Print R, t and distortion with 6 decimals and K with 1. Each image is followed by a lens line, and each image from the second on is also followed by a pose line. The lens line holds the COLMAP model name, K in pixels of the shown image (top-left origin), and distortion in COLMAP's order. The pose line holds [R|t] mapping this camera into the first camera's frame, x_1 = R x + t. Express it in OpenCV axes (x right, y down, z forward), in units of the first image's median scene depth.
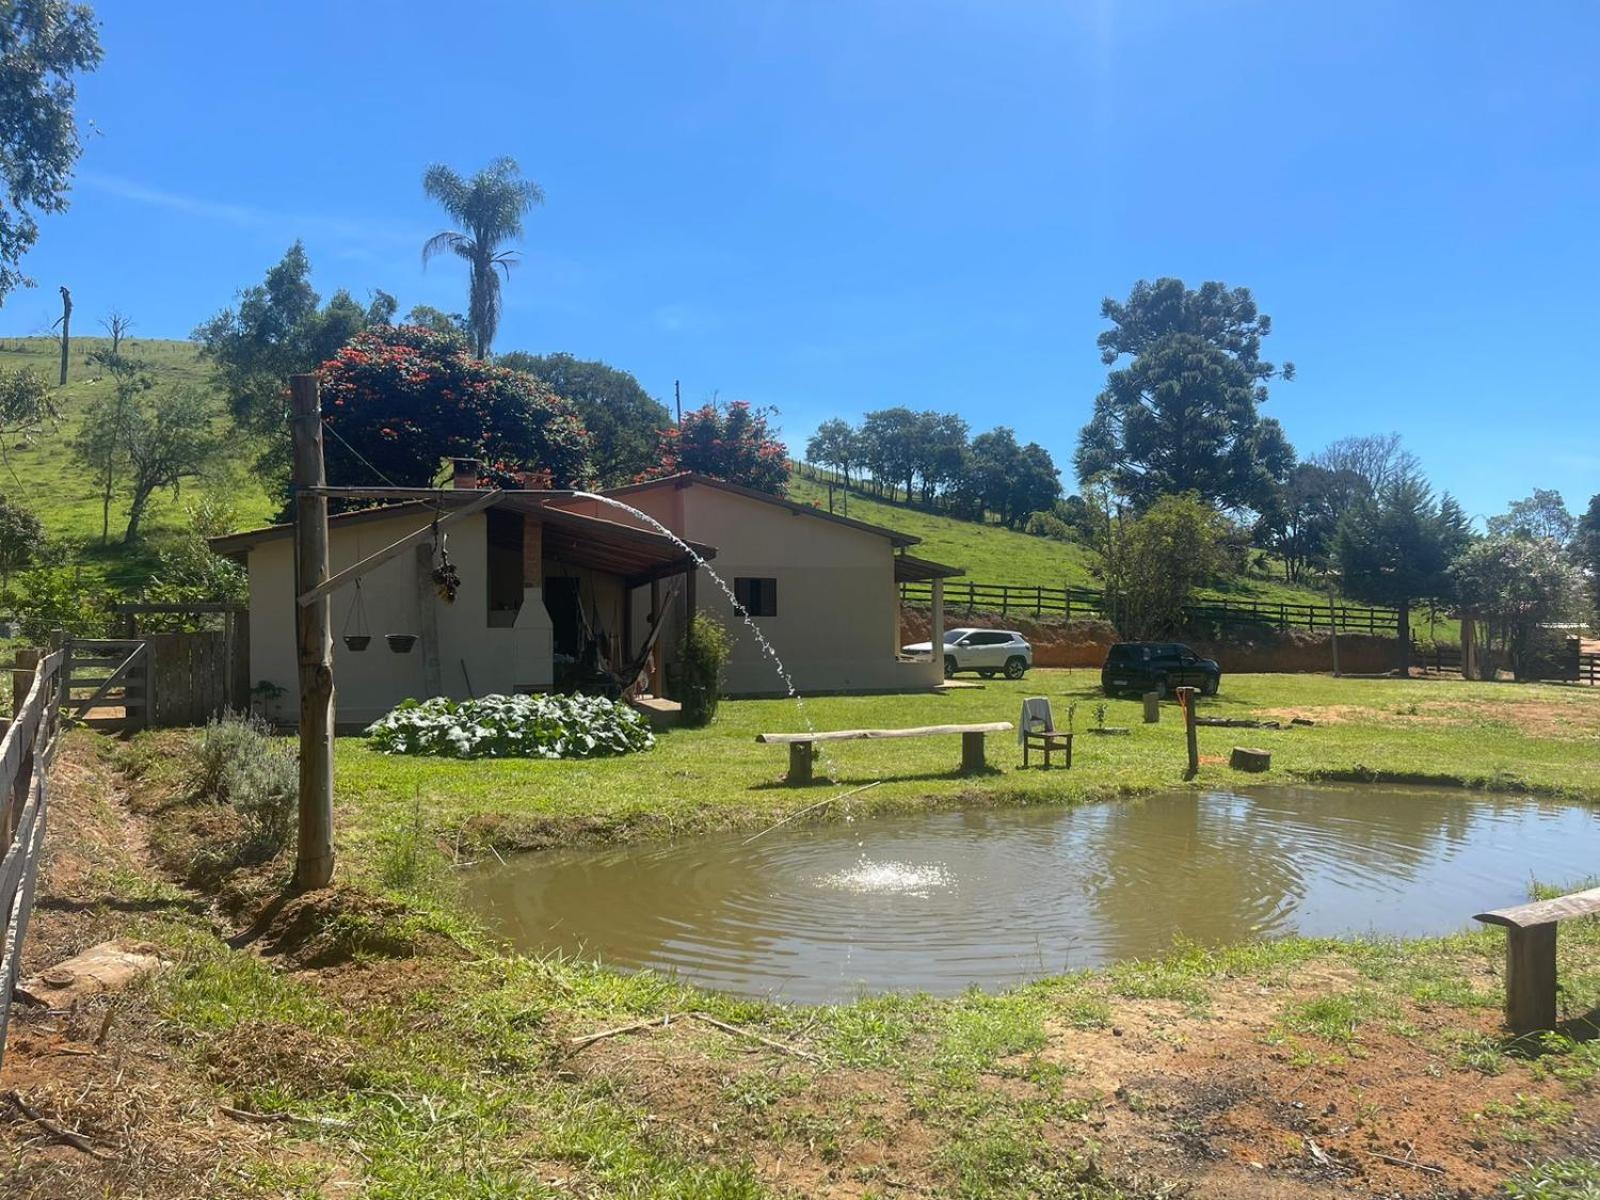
lens RADIAL K [[1234.4, 0, 803.3], [0, 1234.4, 607.8], [0, 0, 1]] dist [0.030881, -0.034789]
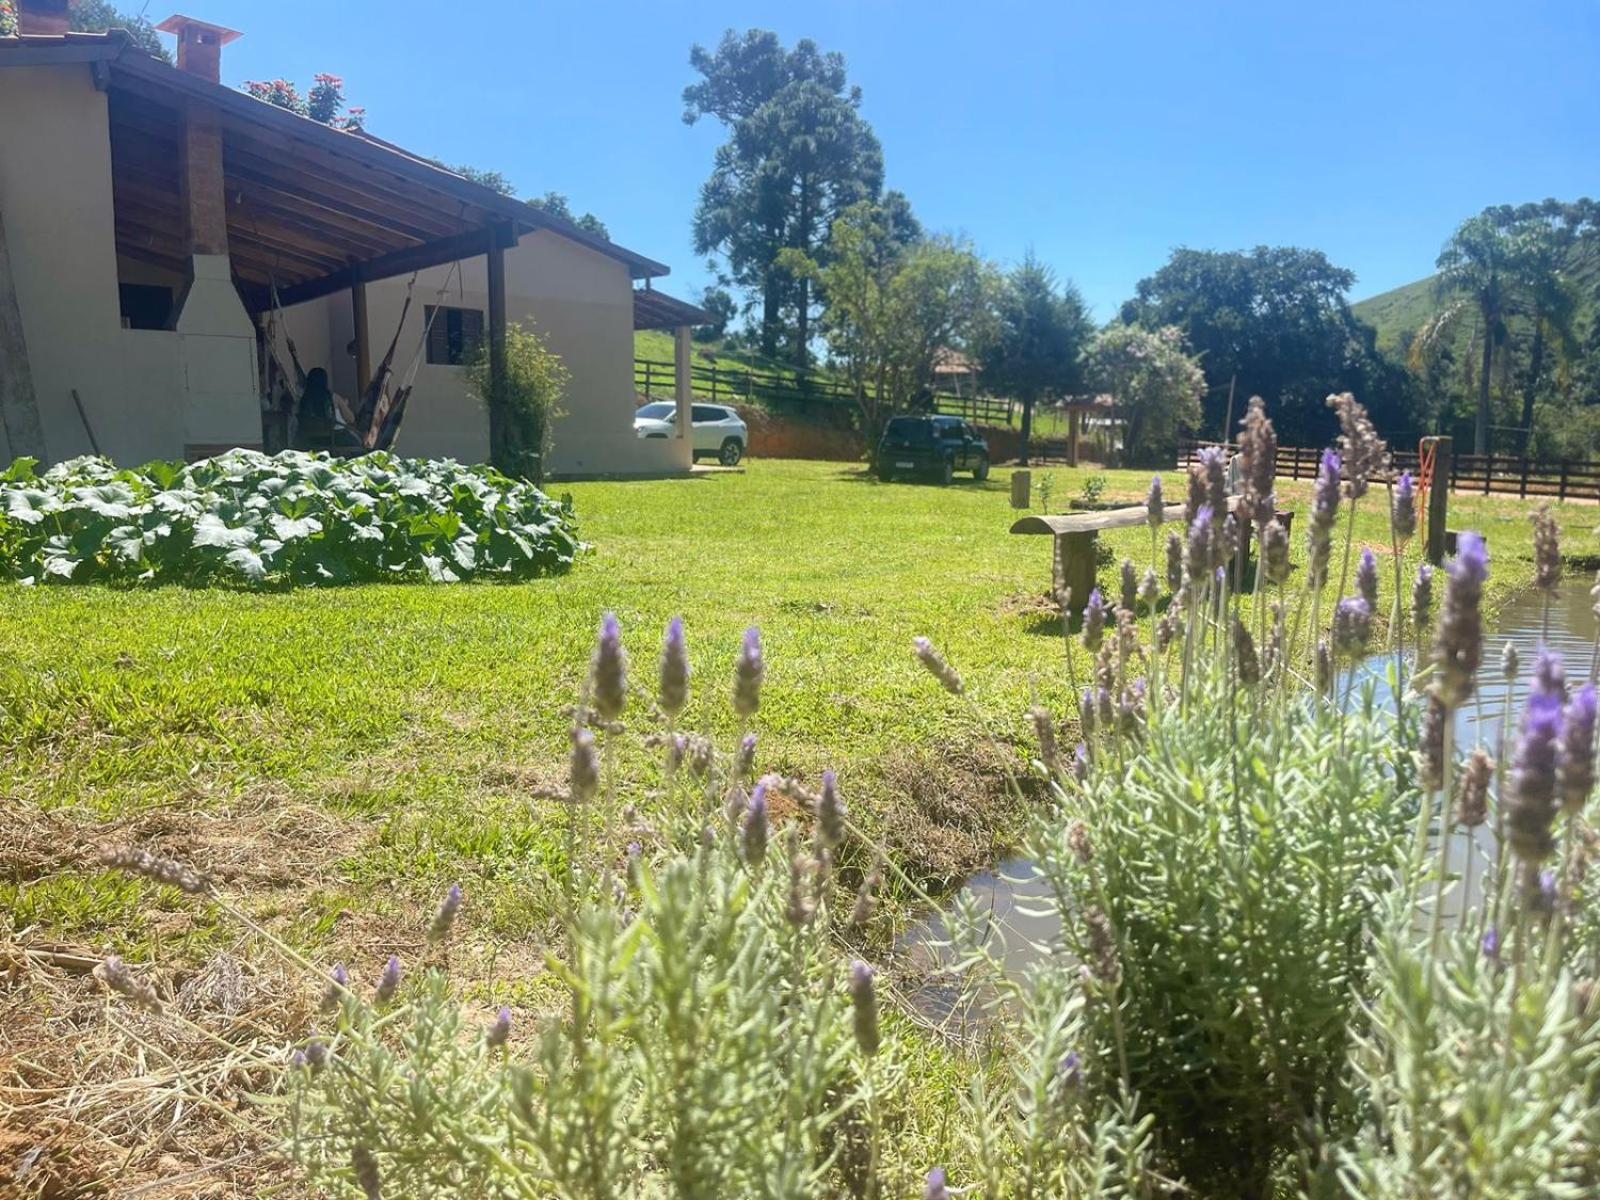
lens RADIAL K [[1234.4, 0, 788.3], [0, 1234.4, 591.5], [0, 0, 1]] dist [0.030881, -0.034789]
pose [[0.920163, -0.038881, 0.389600, -0.135400], [-0.017466, 0.989991, 0.140049, 0.030305], [-0.391146, -0.135673, 0.910273, 0.275019]]
